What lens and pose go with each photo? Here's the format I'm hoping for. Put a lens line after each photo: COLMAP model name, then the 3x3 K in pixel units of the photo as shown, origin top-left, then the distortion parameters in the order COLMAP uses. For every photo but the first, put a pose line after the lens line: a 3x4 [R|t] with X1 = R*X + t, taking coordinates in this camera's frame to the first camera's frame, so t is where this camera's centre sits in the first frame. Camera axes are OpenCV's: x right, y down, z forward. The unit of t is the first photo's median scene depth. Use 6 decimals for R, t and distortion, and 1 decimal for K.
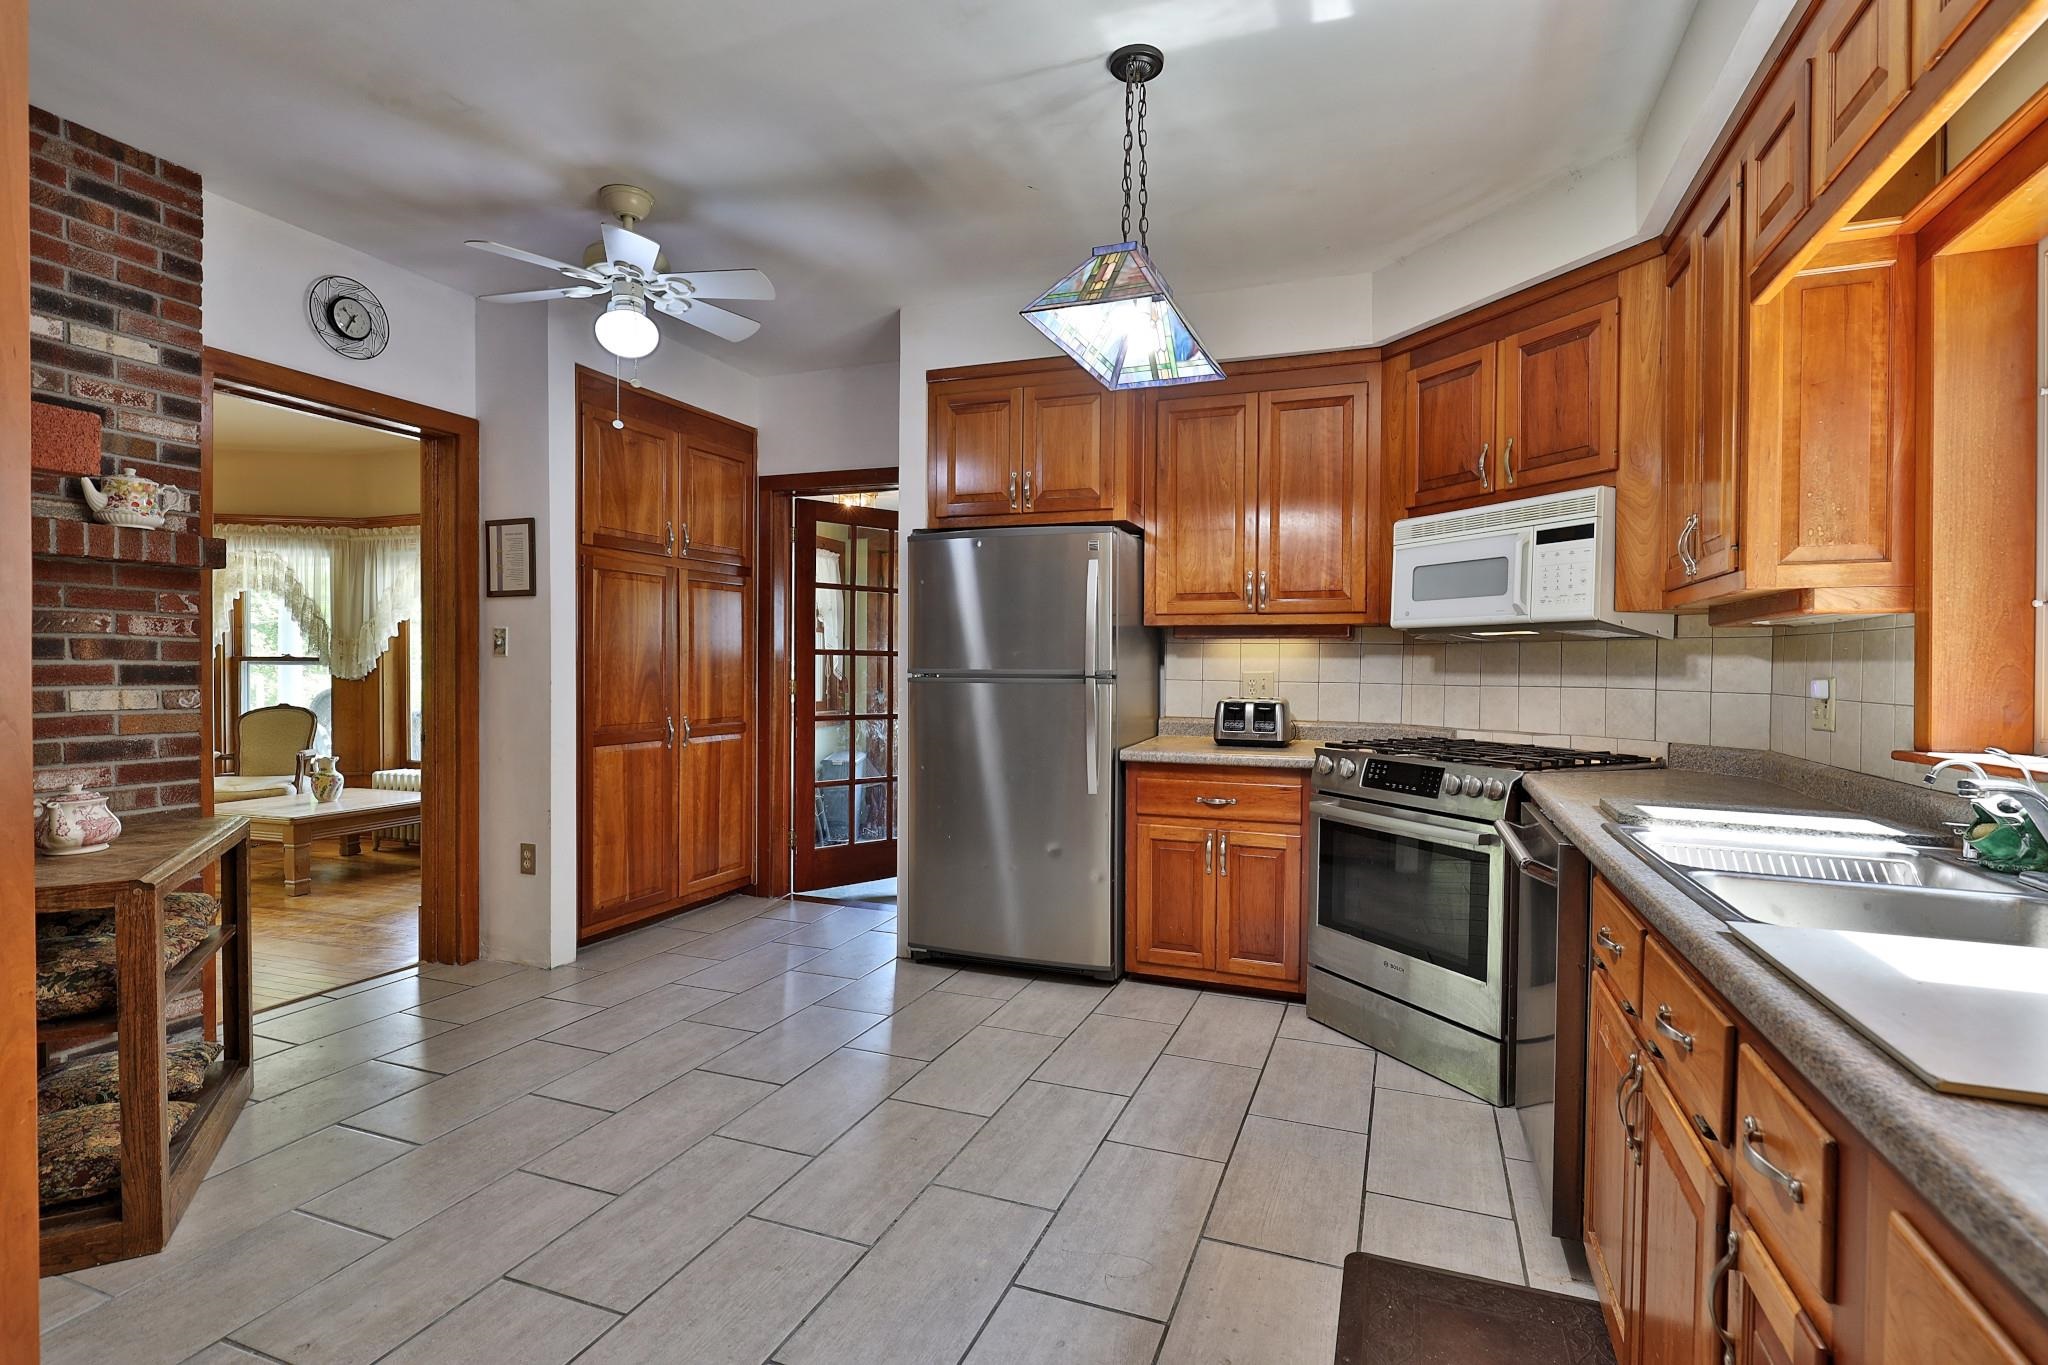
lens RADIAL K [[978.2, 0, 1035.8], [0, 978.2, 680.7], [0, 0, 1]] dist [-0.001615, 0.000328]
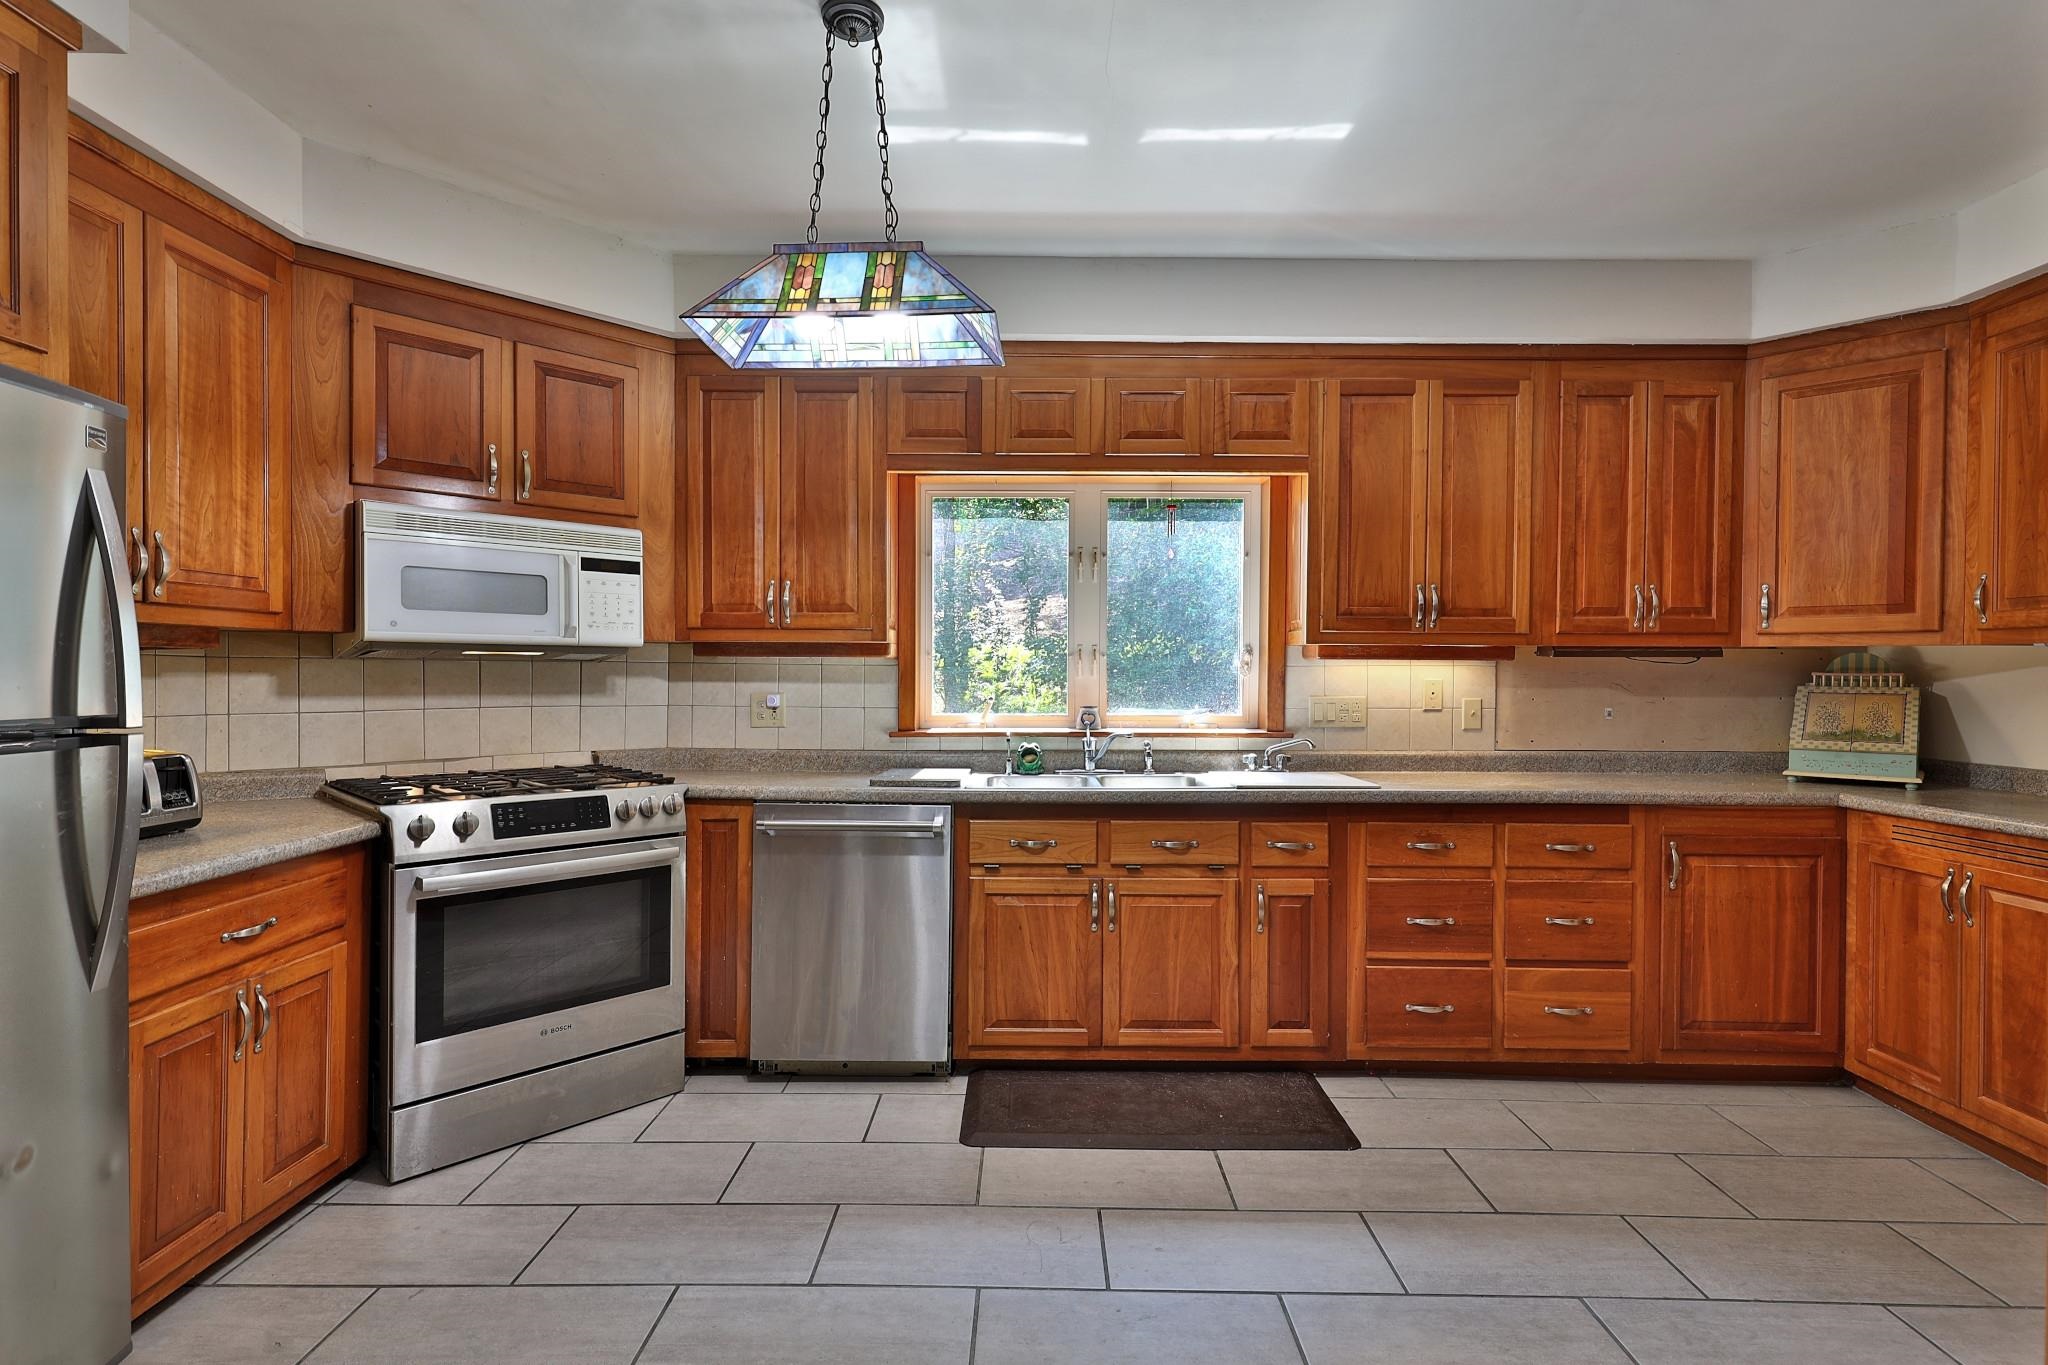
lens RADIAL K [[978.2, 0, 1034.0], [0, 978.2, 679.9], [0, 0, 1]] dist [-0.001615, 0.000328]
pose [[-0.347834, -0.016358, 0.937414, -0.597287], [0.005872, 0.999790, 0.019626, -0.039376], [-0.937538, 0.012331, -0.347665, 0.876802]]
